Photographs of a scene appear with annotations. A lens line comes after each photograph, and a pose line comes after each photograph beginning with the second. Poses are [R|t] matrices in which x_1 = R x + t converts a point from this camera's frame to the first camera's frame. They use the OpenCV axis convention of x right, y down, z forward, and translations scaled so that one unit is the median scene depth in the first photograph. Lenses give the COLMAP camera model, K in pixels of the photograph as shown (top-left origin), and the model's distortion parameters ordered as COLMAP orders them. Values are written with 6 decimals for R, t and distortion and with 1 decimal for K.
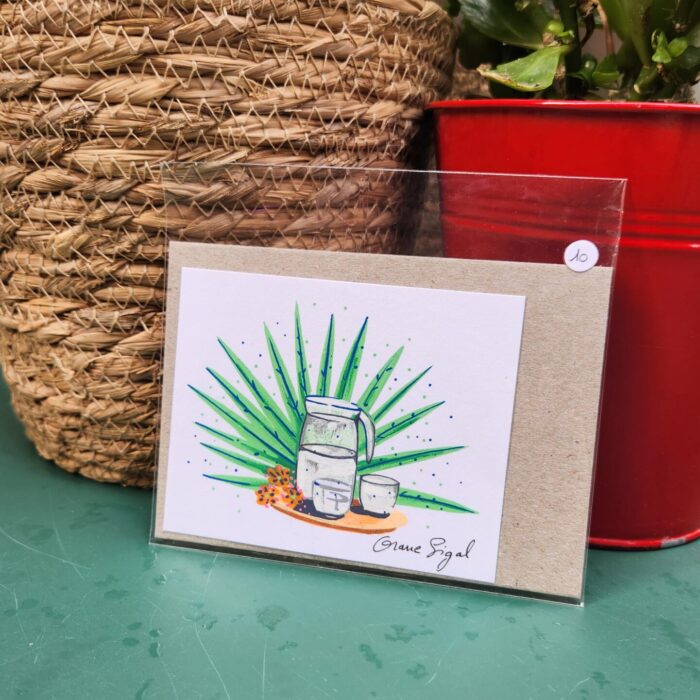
lens RADIAL K [[878.0, 0, 346.4], [0, 878.0, 356.8], [0, 0, 1]] dist [0.024955, -0.068773]
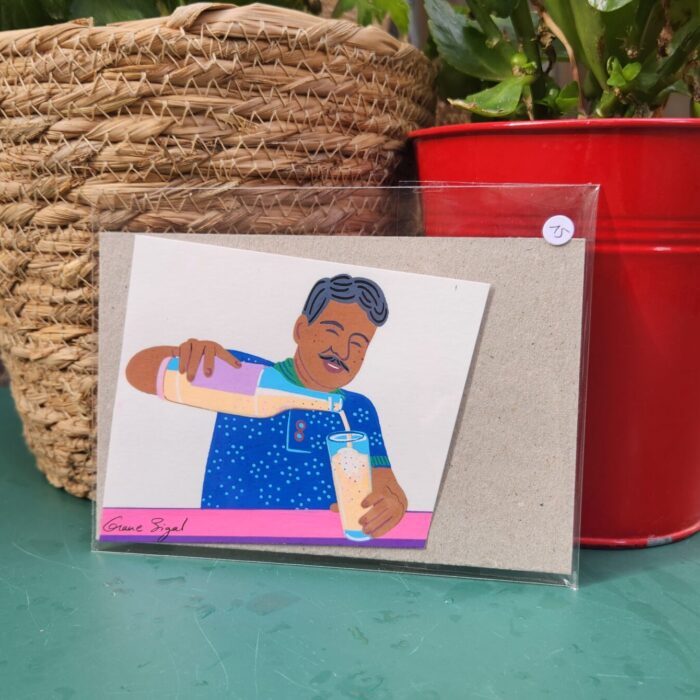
lens RADIAL K [[937.8, 0, 349.3], [0, 937.8, 352.9], [0, 0, 1]] dist [0.012355, 0.002492]
pose [[0.999107, -0.032338, -0.027209, 0.048130], [0.029922, 0.995936, -0.084950, 0.078708], [0.029845, 0.084060, 0.996014, -0.131350]]
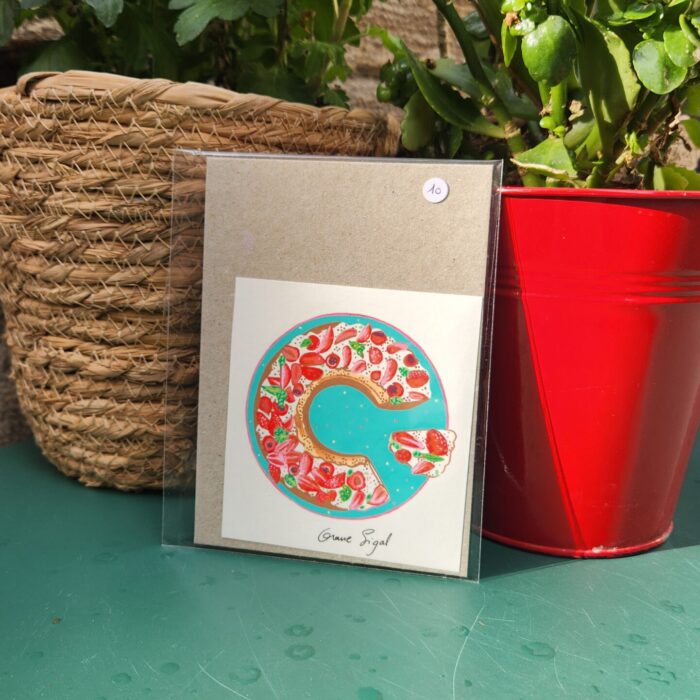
lens RADIAL K [[891.1, 0, 356.6], [0, 891.1, 347.0], [0, 0, 1]] dist [0.009774, -0.008367]
pose [[0.794298, 0.116530, -0.596248, 1.010089], [-0.159454, 0.987012, -0.019518, -0.086470], [0.586229, 0.110577, 0.802563, 0.208521]]
